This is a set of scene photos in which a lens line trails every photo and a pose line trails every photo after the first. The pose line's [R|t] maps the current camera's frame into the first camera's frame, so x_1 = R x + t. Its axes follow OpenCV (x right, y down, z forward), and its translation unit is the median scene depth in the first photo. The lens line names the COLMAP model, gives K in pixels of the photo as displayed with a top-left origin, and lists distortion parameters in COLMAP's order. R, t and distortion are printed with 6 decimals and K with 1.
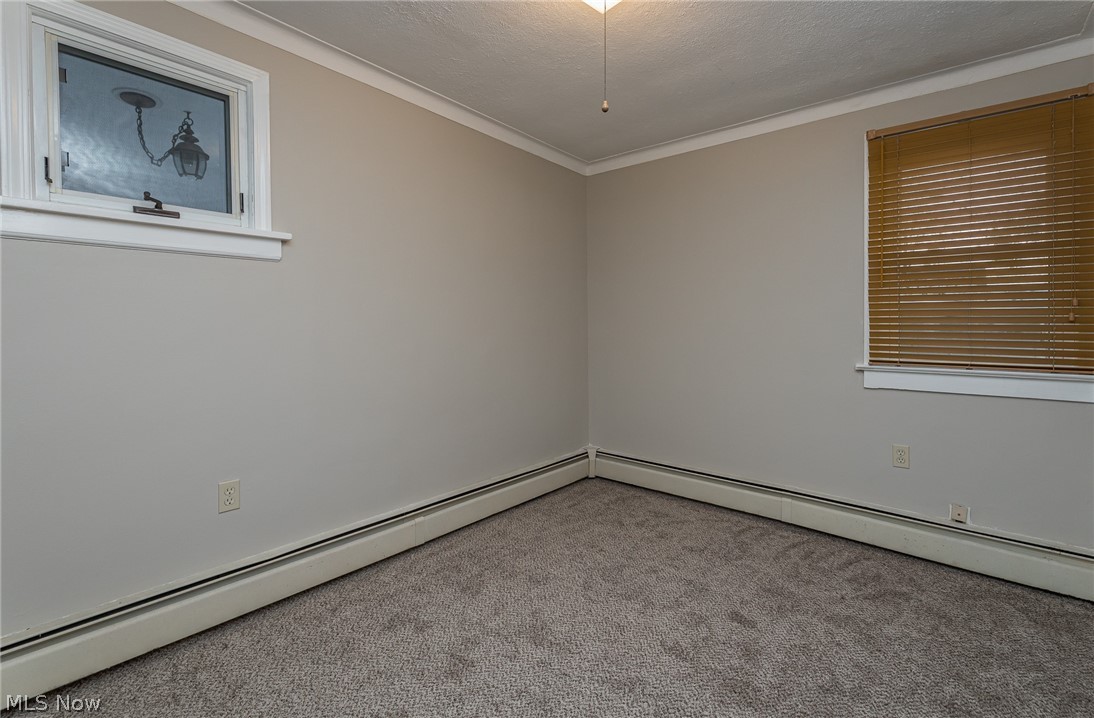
lens RADIAL K [[472.3, 0, 549.2], [0, 472.3, 336.8], [0, 0, 1]] dist [-0.000568, -0.000055]
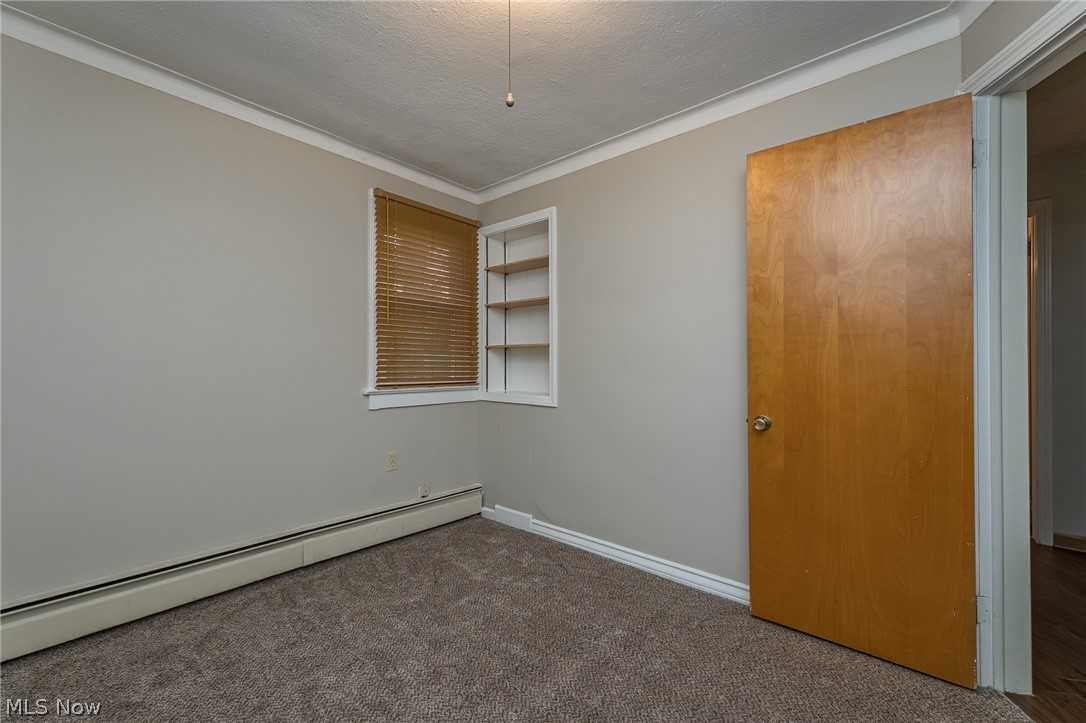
lens RADIAL K [[457.2, 0, 543.0], [0, 457.2, 361.5], [0, 0, 1]] dist [0.001554, 0.000191]
pose [[0.004116, -0.002097, 0.999989, -0.455741], [0.012166, 0.999924, 0.002047, -0.006914], [-0.999918, 0.012157, 0.004141, 0.598546]]
